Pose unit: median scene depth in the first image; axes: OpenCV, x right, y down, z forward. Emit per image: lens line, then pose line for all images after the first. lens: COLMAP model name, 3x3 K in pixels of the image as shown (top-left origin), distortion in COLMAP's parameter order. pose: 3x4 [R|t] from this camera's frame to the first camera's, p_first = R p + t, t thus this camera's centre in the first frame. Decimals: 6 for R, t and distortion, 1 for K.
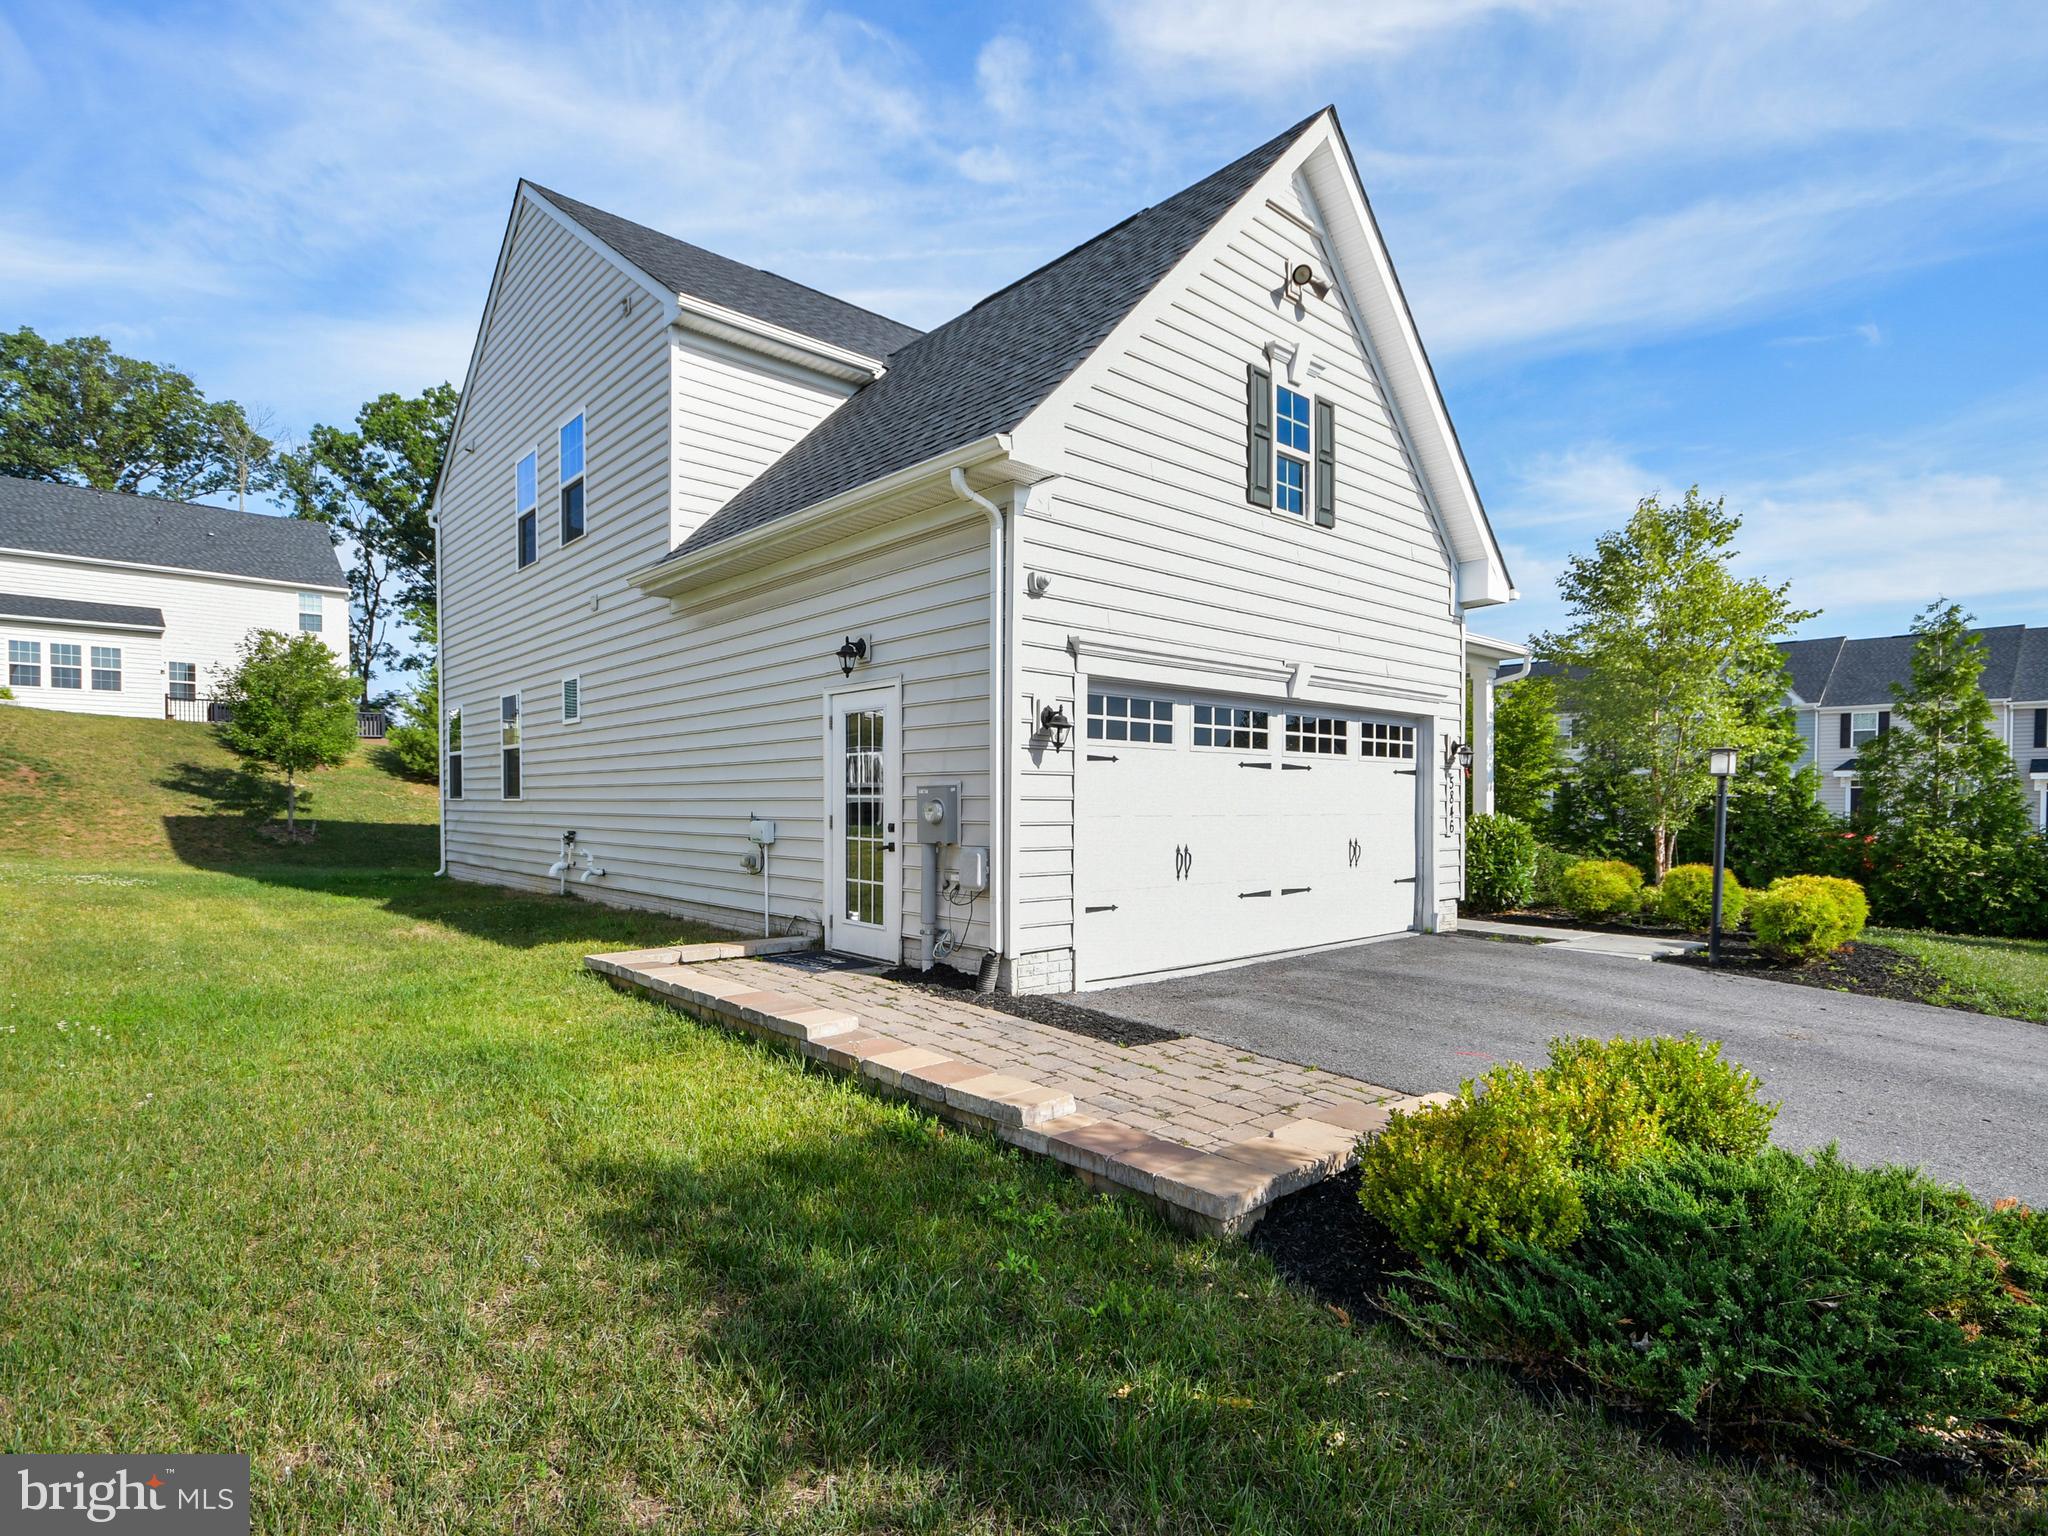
lens RADIAL K [[1068.0, 0, 1086.7], [0, 1068.0, 840.3], [0, 0, 1]] dist [-0.025762, -0.000622]
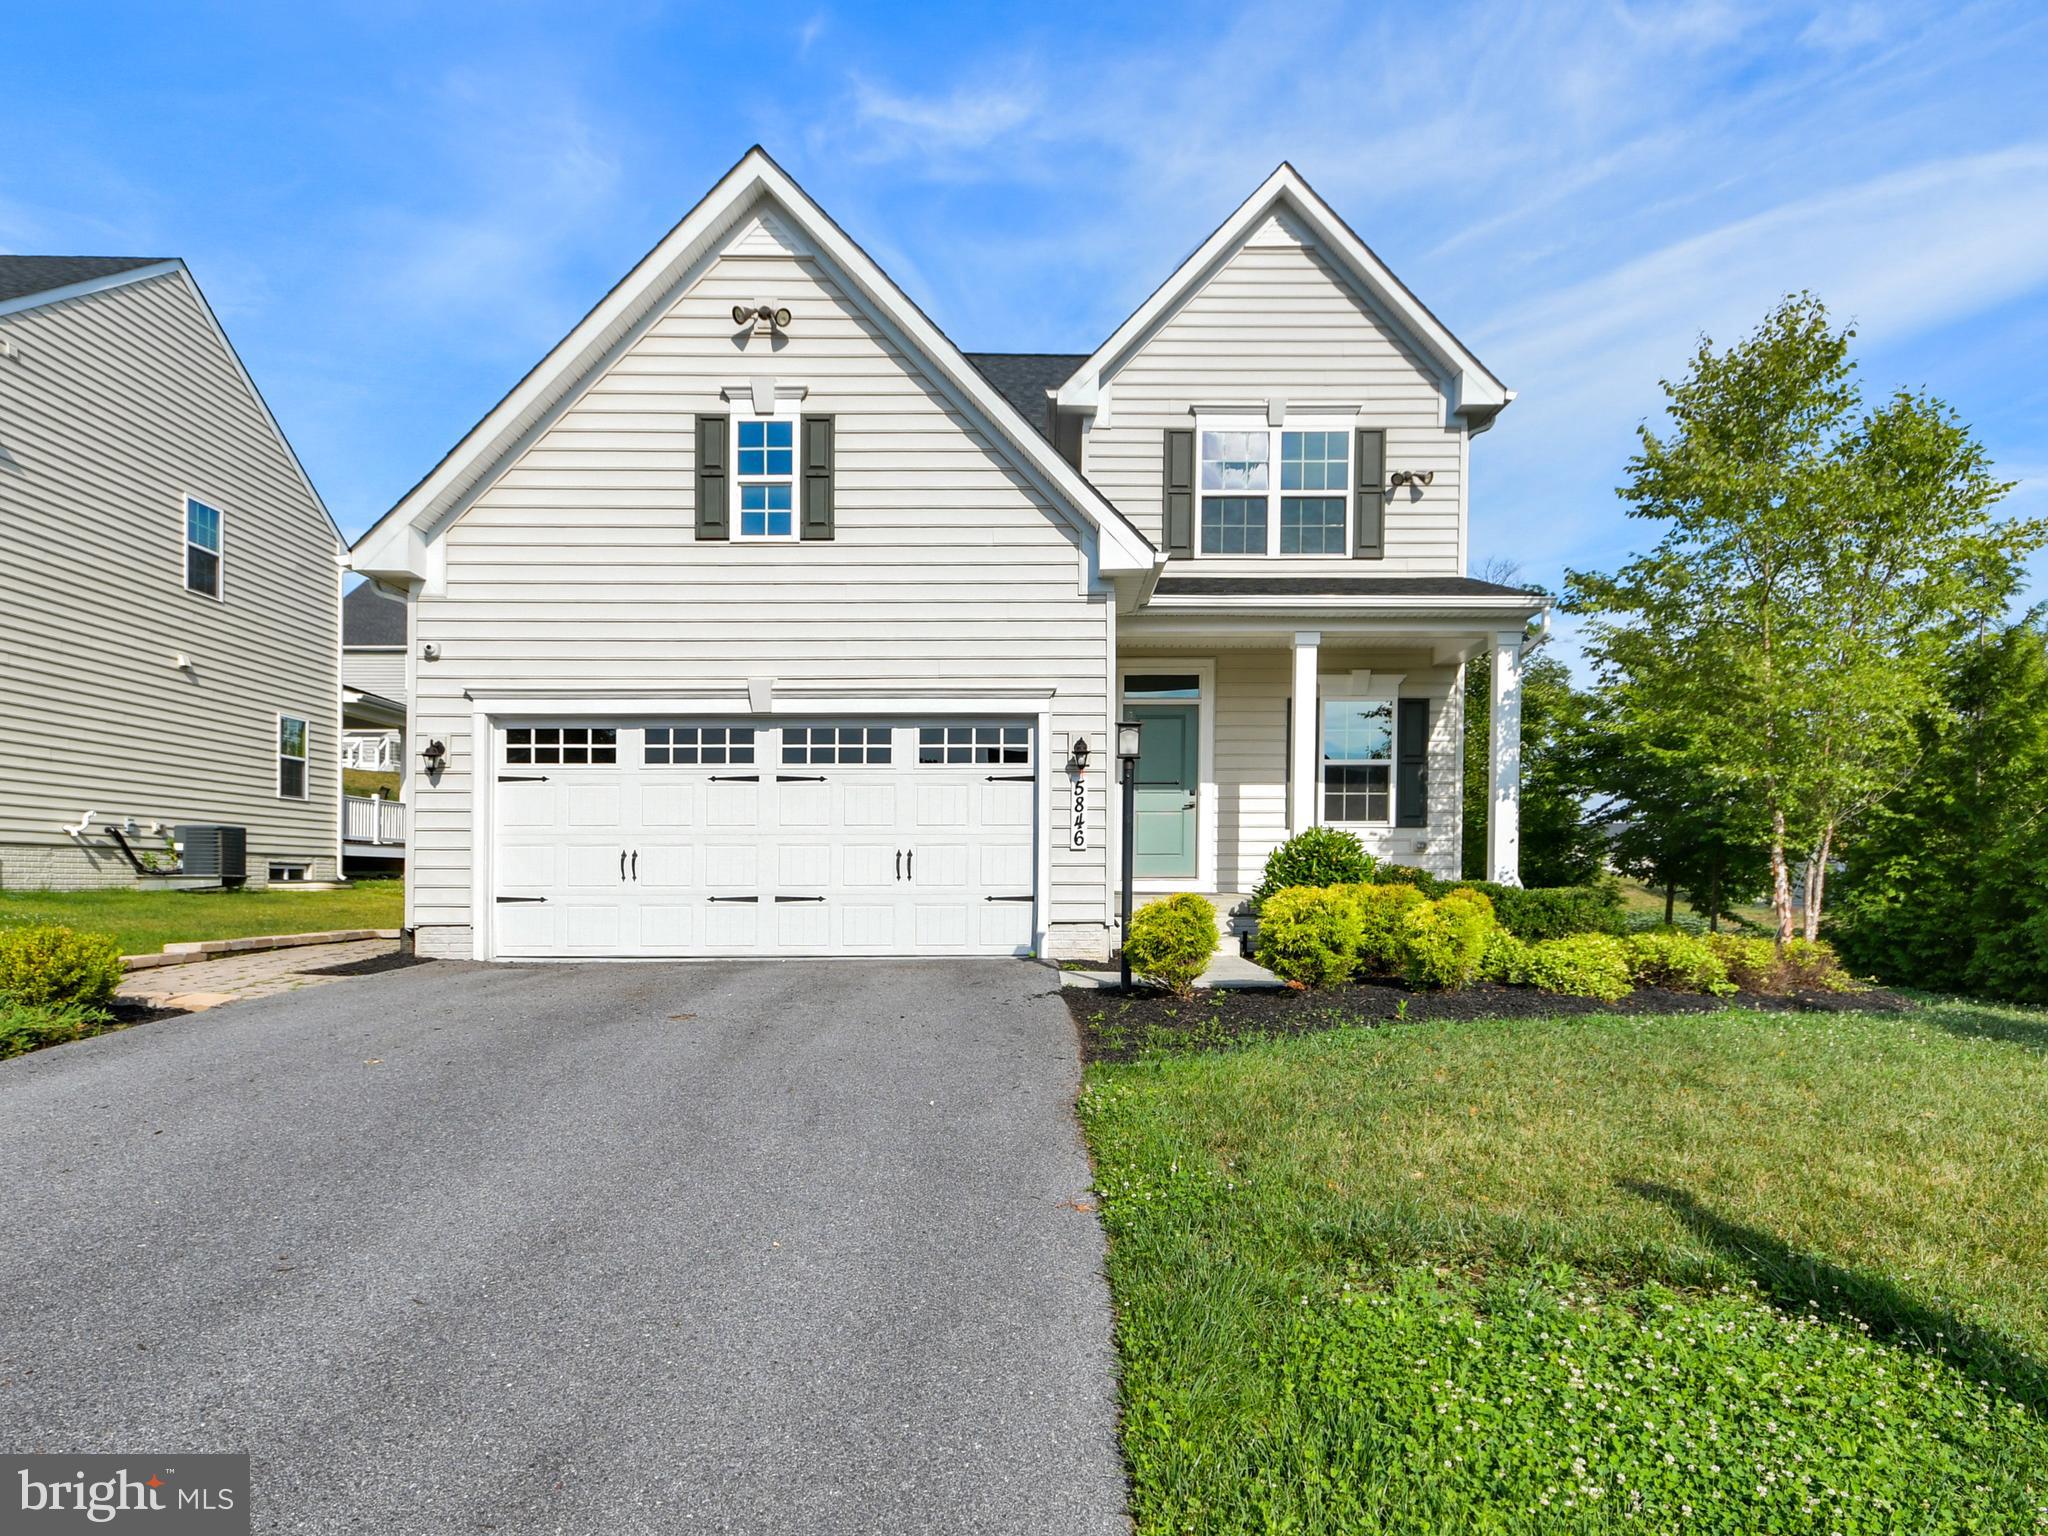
lens RADIAL K [[1134.4, 0, 1055.7], [0, 1134.4, 871.2], [0, 0, 1]] dist [-0.031446, 0.001085]
pose [[0.740243, 0.016317, -0.672141, 1.137796], [-0.020748, 0.999784, 0.001420, 0.014176], [0.672019, 0.012894, 0.740422, 0.366976]]
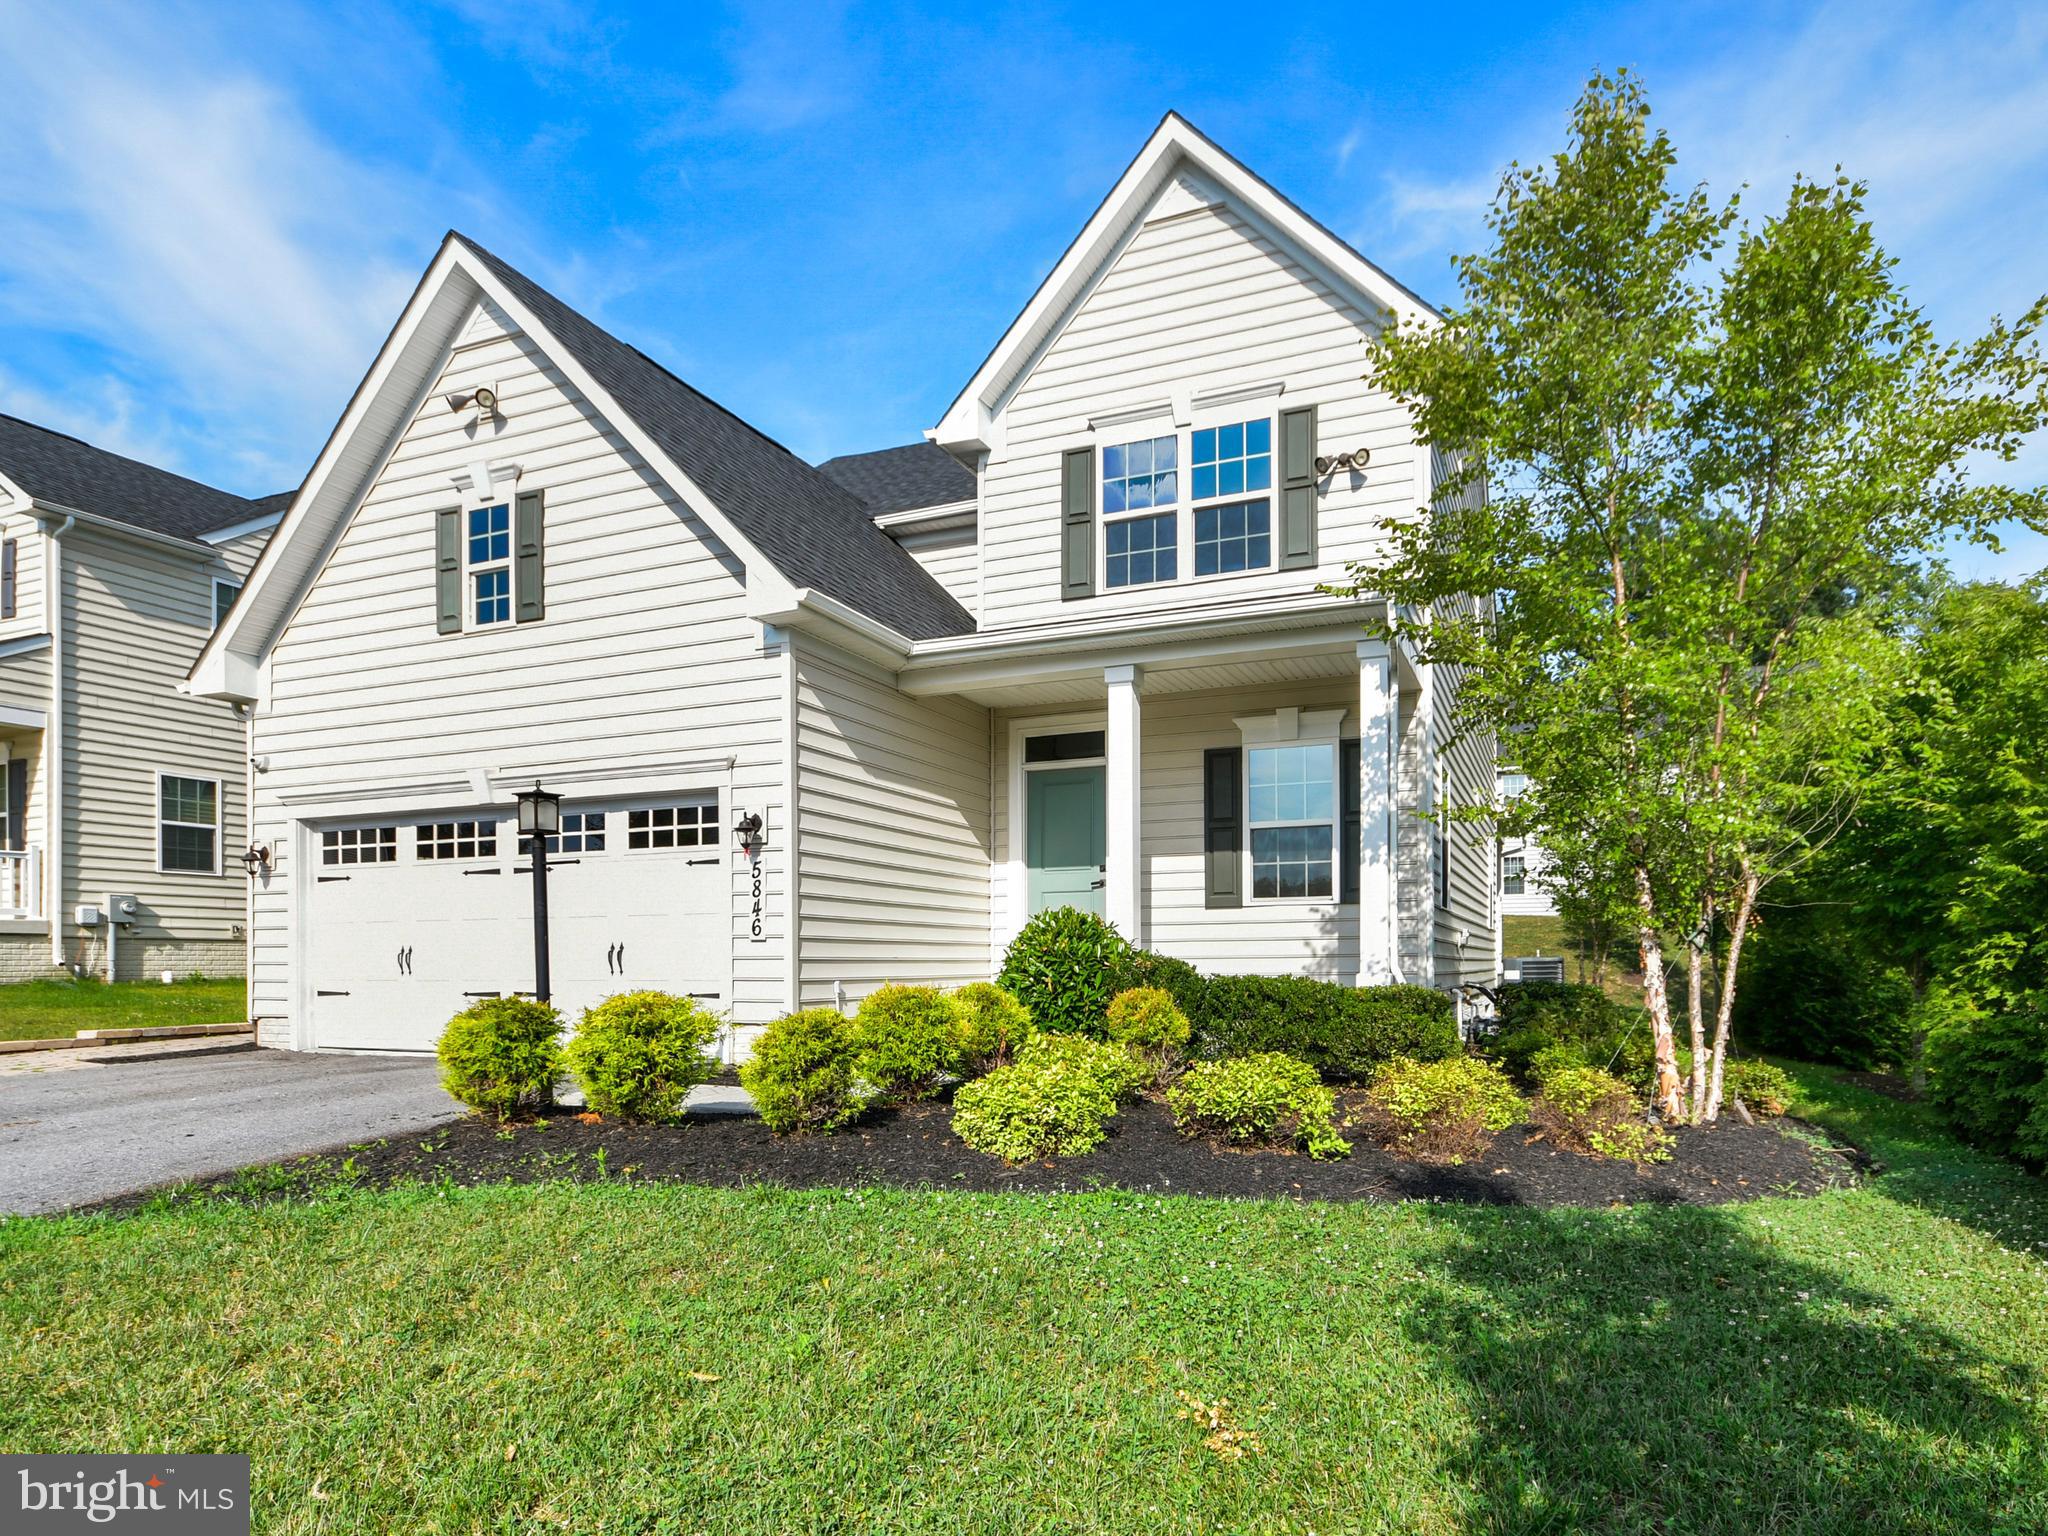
lens RADIAL K [[1101.2, 0, 1163.0], [0, 1101.2, 936.4], [0, 0, 1]] dist [-0.030056, -0.001424]
pose [[0.461059, -0.000278, -0.887369, 1.396099], [-0.011651, 0.999912, -0.006367, -0.007178], [0.887293, 0.013274, 0.461015, 1.078020]]
